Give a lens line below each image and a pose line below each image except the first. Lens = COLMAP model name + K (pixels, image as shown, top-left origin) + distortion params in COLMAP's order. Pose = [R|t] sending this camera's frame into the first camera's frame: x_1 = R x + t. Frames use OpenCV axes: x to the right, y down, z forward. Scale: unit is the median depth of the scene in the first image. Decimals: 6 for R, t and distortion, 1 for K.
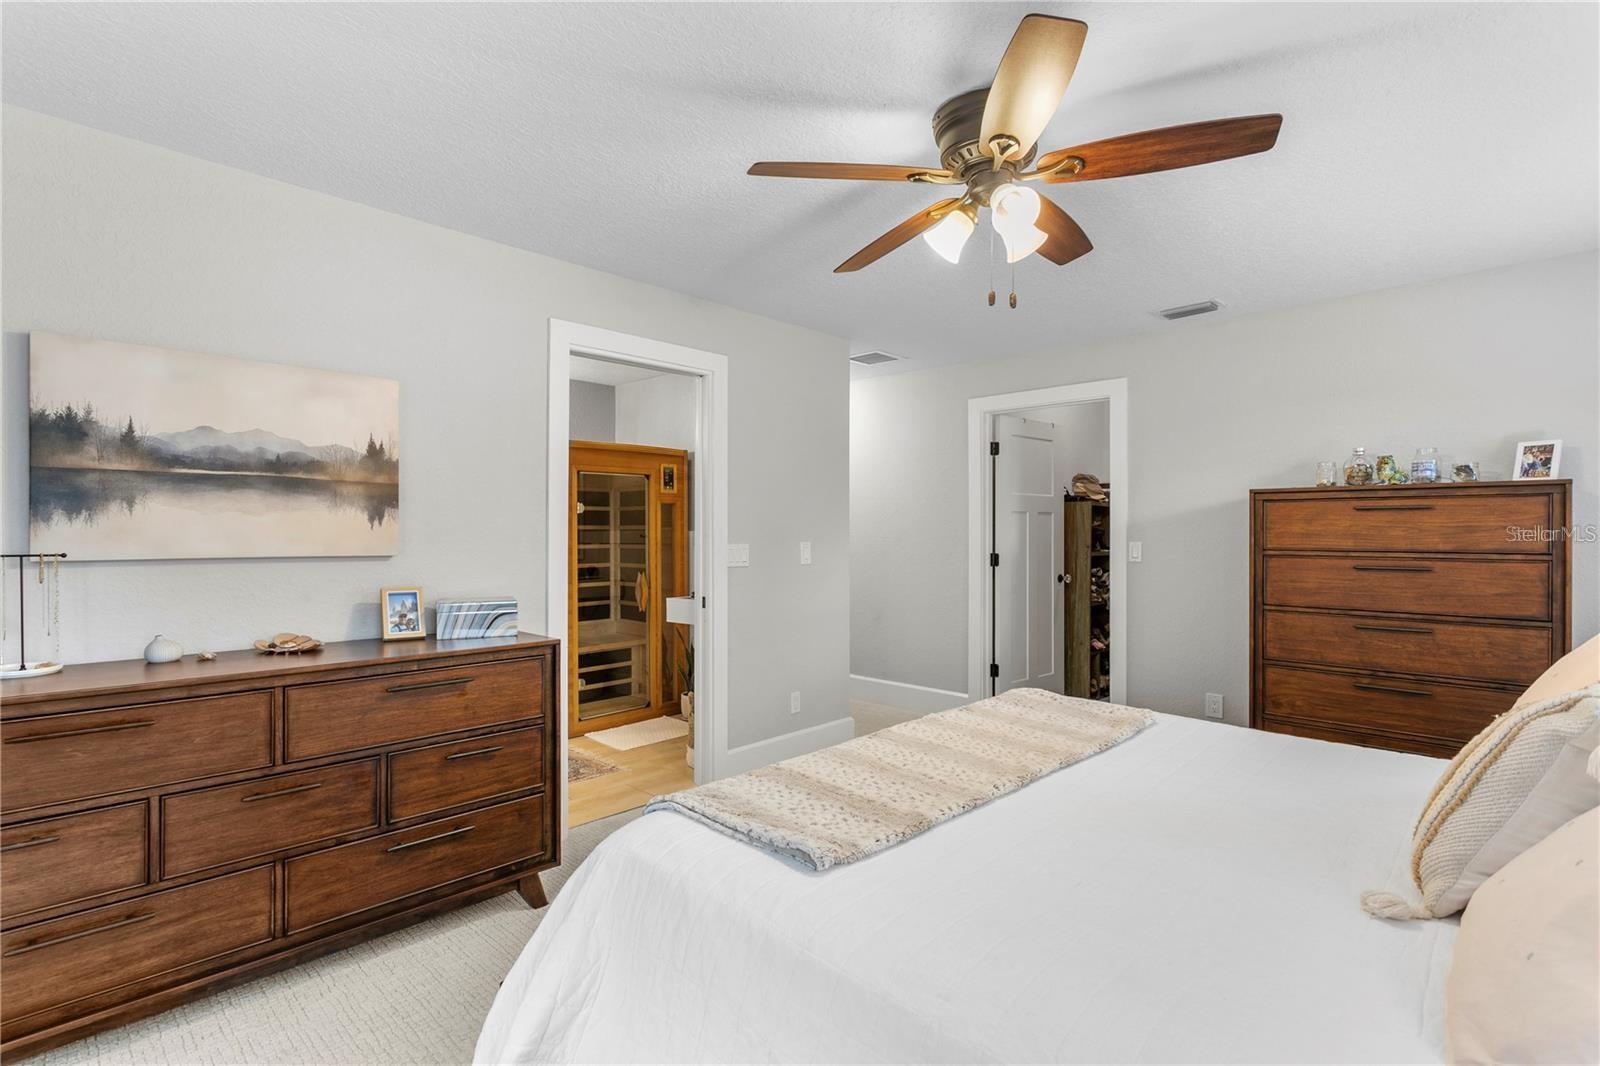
lens RADIAL K [[770.6, 0, 774.2], [0, 770.6, 532.4], [0, 0, 1]] dist [0.011939, 0.001149]
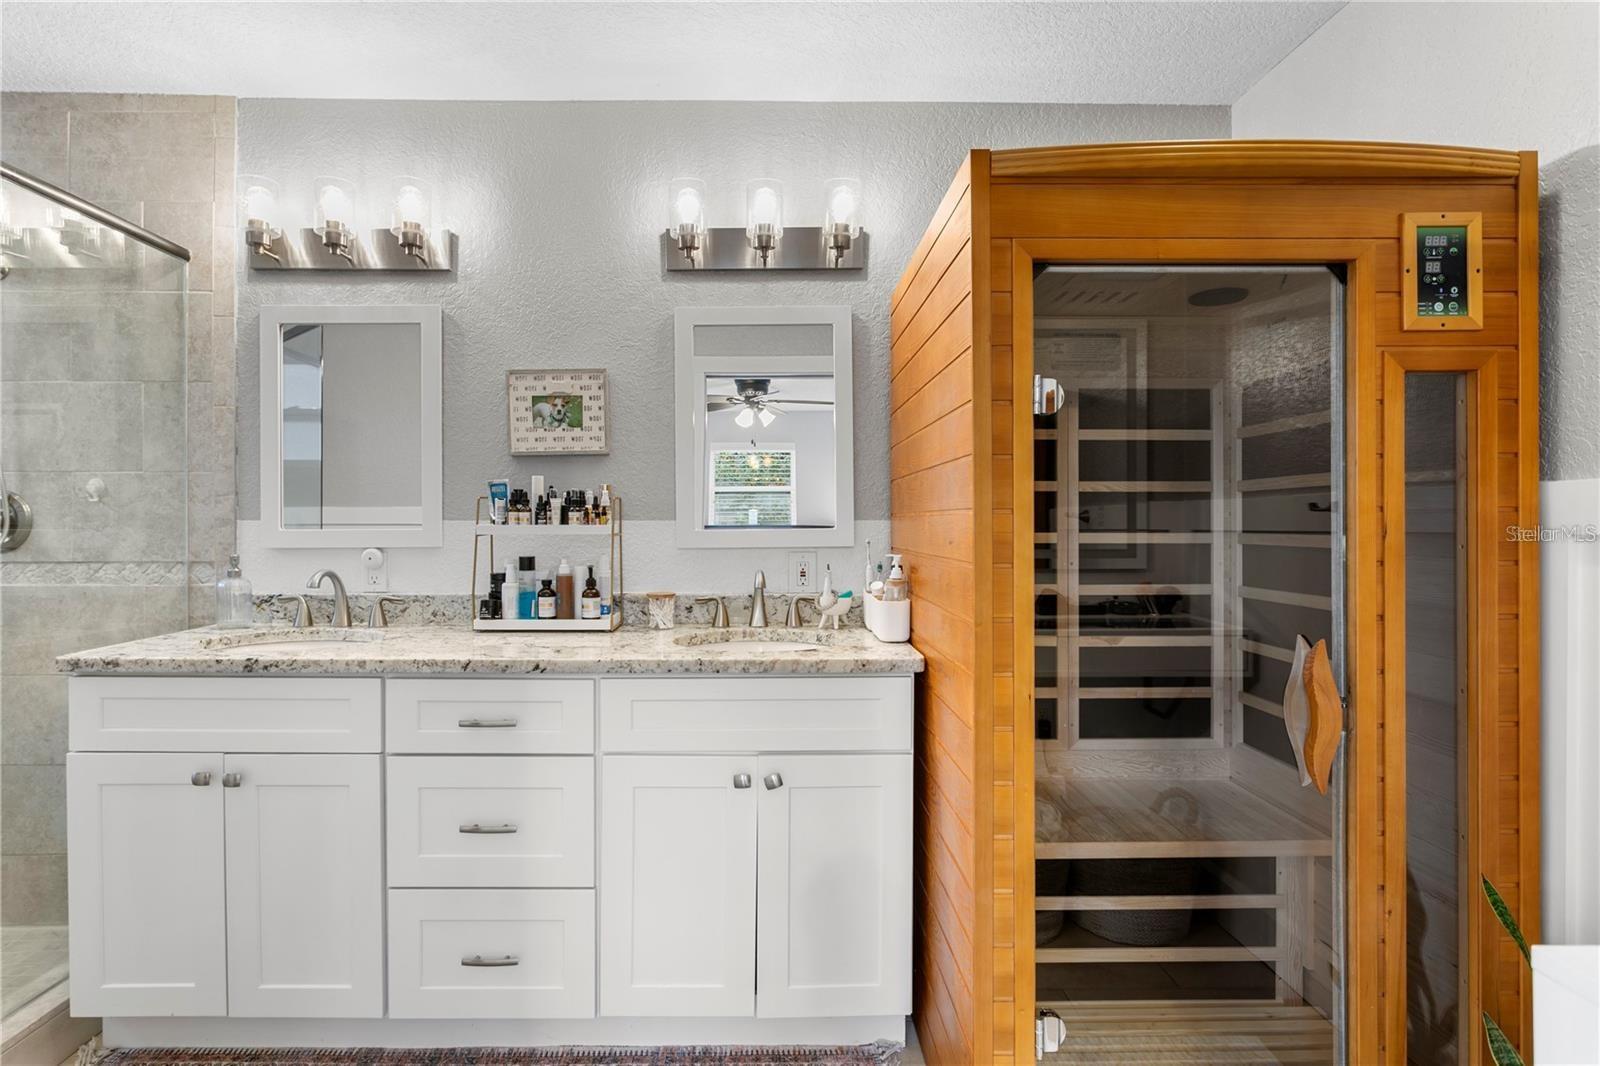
lens RADIAL K [[807.3, 0, 770.4], [0, 807.3, 523.6], [0, 0, 1]] dist [0.001231, 0.000859]
pose [[0.718449, 0.002955, -0.695573, -0.112163], [-0.002676, 0.999995, 0.001484, 0.012472], [0.695574, 0.000795, 0.718454, 0.667457]]
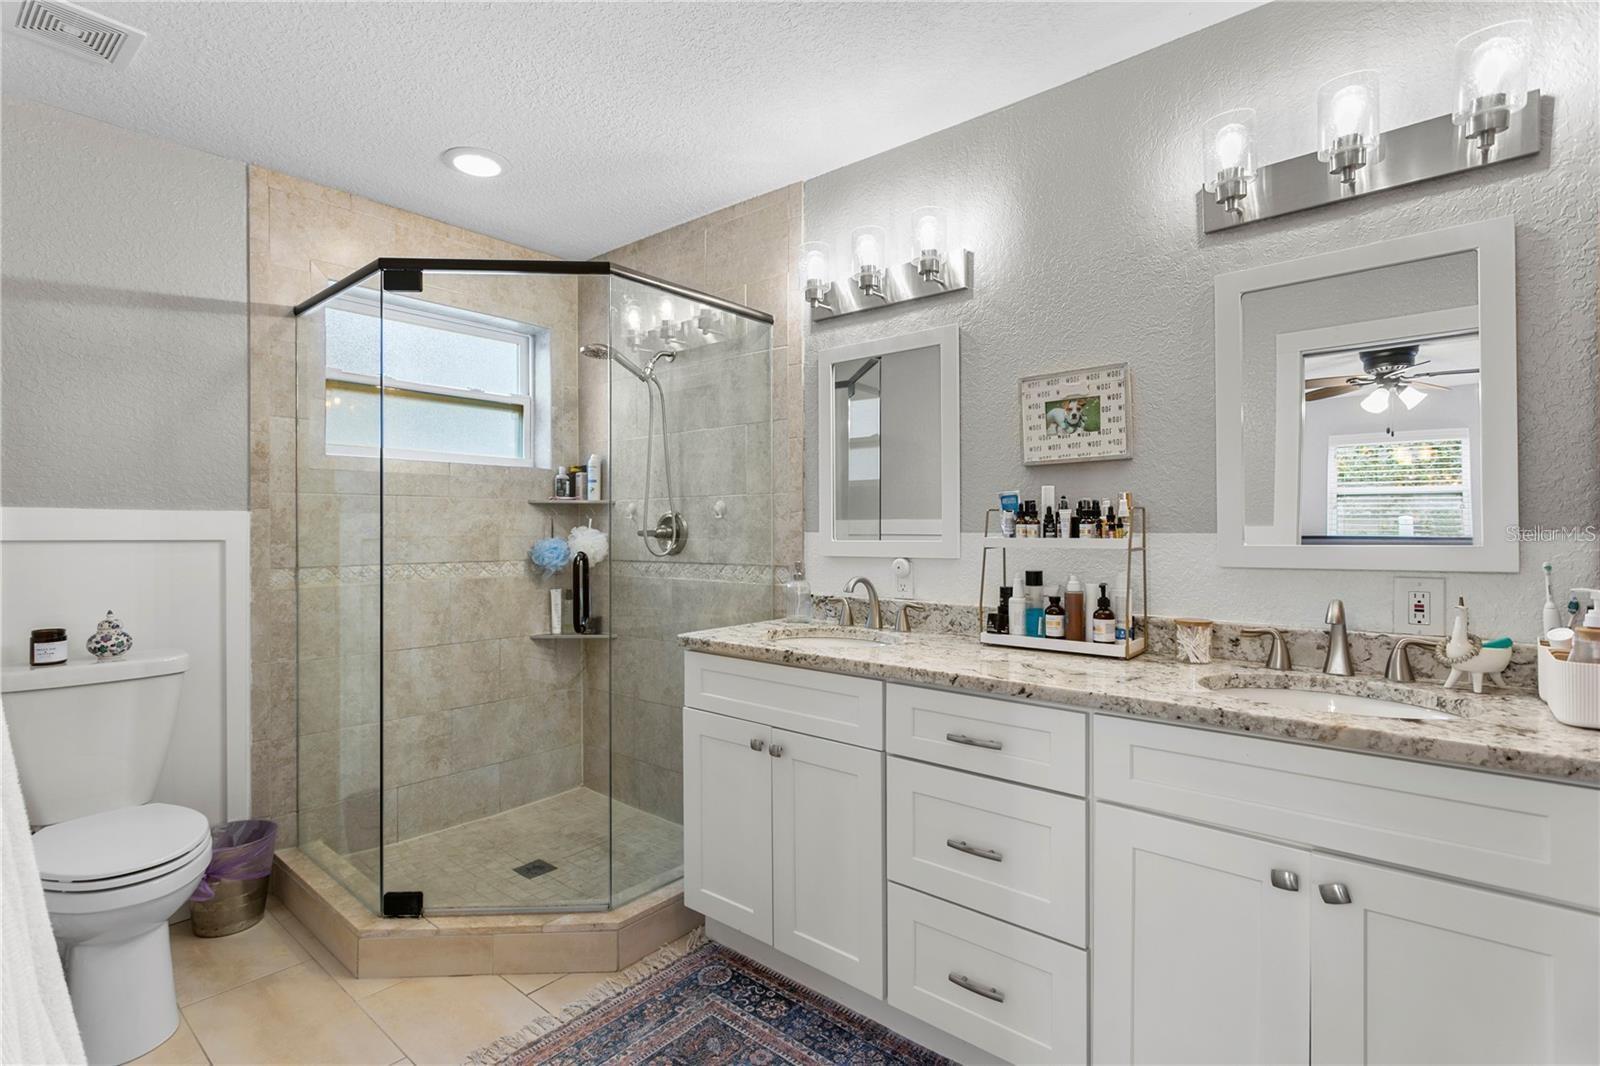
lens RADIAL K [[770.6, 0, 774.2], [0, 770.6, 532.4], [0, 0, 1]] dist [0.011939, 0.001149]
pose [[0.086244, 0.003577, -0.996268, -0.124517], [-0.002179, 0.999992, 0.003402, 0.010369], [0.996272, 0.001878, 0.086251, 0.719065]]
